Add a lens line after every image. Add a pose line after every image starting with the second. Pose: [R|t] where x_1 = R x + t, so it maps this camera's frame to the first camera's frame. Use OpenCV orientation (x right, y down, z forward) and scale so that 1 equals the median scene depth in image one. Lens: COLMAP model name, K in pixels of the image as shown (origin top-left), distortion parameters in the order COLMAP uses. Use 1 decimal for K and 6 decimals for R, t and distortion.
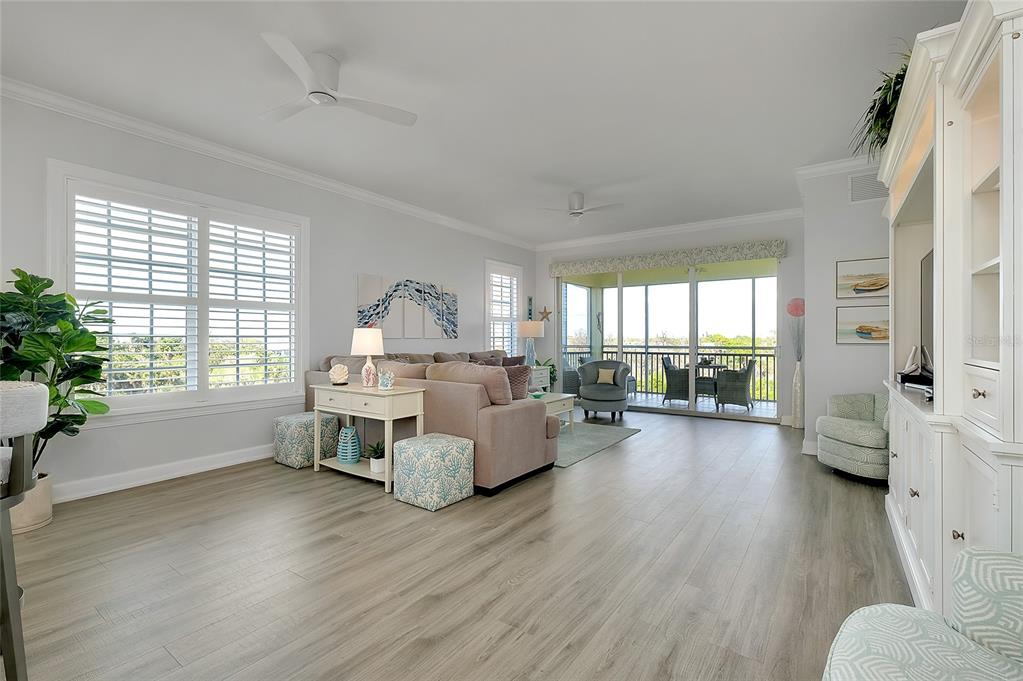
lens RADIAL K [[457.4, 0, 490.4], [0, 457.4, 337.7], [0, 0, 1]] dist [-0.007839, -0.000579]
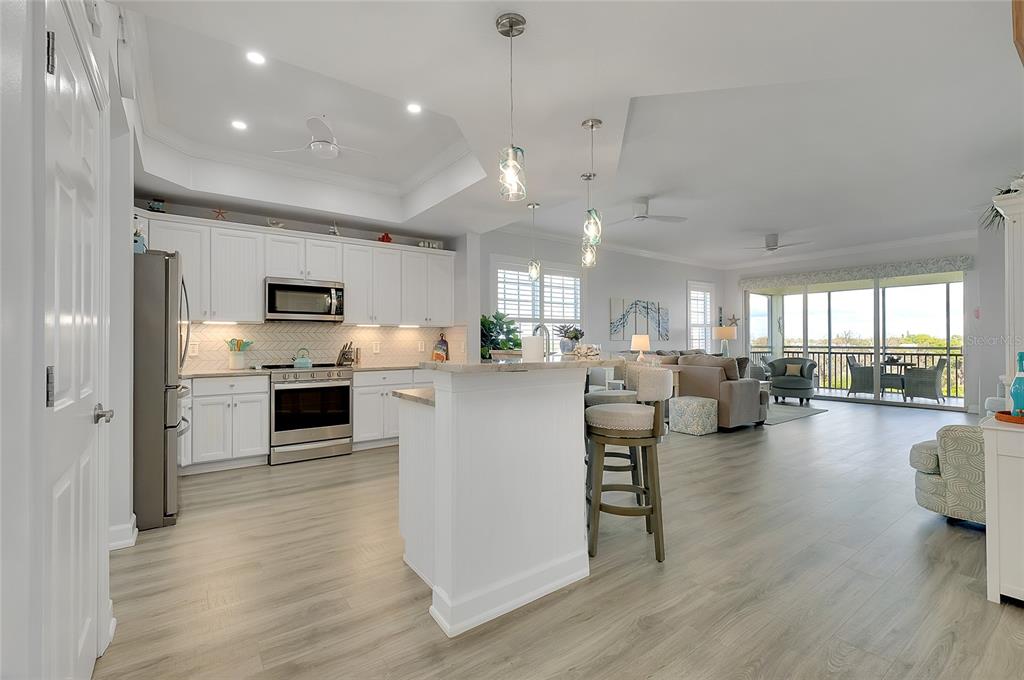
lens RADIAL K [[448.3, 0, 499.1], [0, 448.3, 330.3], [0, 0, 1]] dist [-0.006108, 0.000358]
pose [[0.954556, -0.008579, -0.297907, -0.139060], [0.003230, 0.999825, -0.018442, -0.004837], [0.298013, 0.016642, 0.954417, -0.380678]]
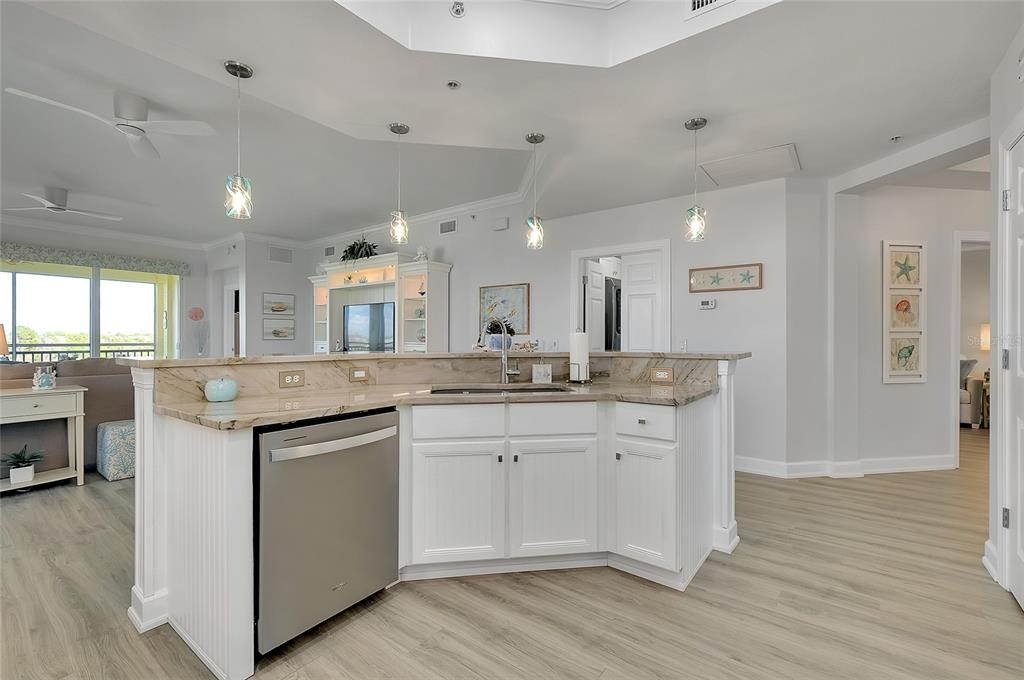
lens RADIAL K [[448.3, 0, 519.1], [0, 448.3, 342.5], [0, 0, 1]] dist [-0.006108, 0.000358]
pose [[0.003551, -0.017966, 0.999832, -0.565363], [-0.004465, 0.999828, 0.017982, -0.005674], [-0.999984, -0.004529, 0.003471, -0.001972]]
